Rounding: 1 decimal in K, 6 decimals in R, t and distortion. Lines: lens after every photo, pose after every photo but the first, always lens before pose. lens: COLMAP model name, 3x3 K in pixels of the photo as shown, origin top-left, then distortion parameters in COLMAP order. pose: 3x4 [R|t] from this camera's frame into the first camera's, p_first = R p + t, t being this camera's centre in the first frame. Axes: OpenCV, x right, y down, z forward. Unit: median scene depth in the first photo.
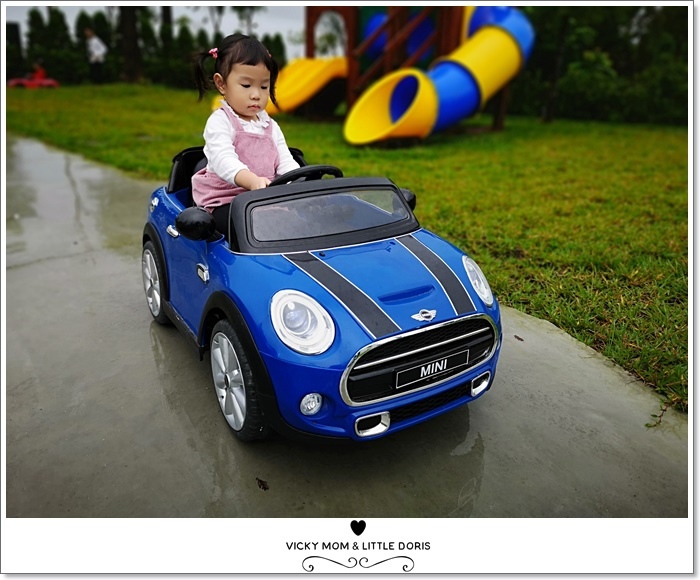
lens RADIAL K [[755.1, 0, 374.0], [0, 755.1, 289.3], [0, 0, 1]] dist [0.108919, 1.468682]
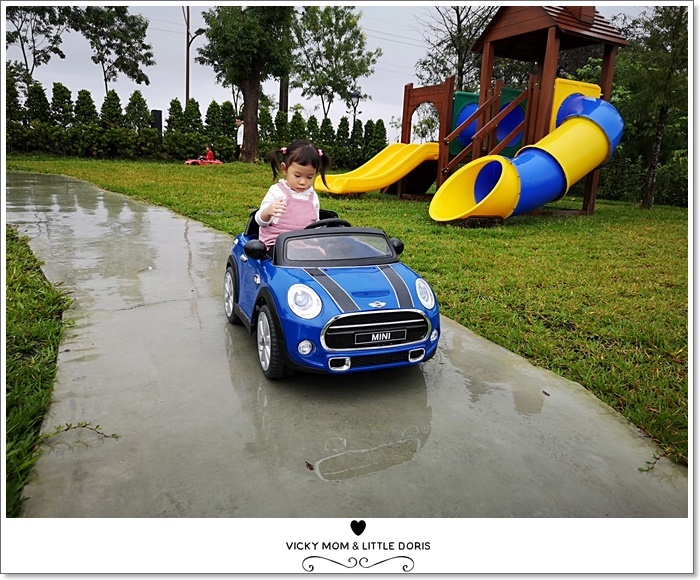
lens RADIAL K [[755.1, 0, 374.0], [0, 755.1, 289.3], [0, 0, 1]] dist [0.108919, 1.468682]
pose [[0.991839, 0.060853, -0.112037, 0.077064], [-0.071591, 0.992952, -0.094456, 0.049950], [0.105499, 0.101706, 0.989205, -0.213507]]
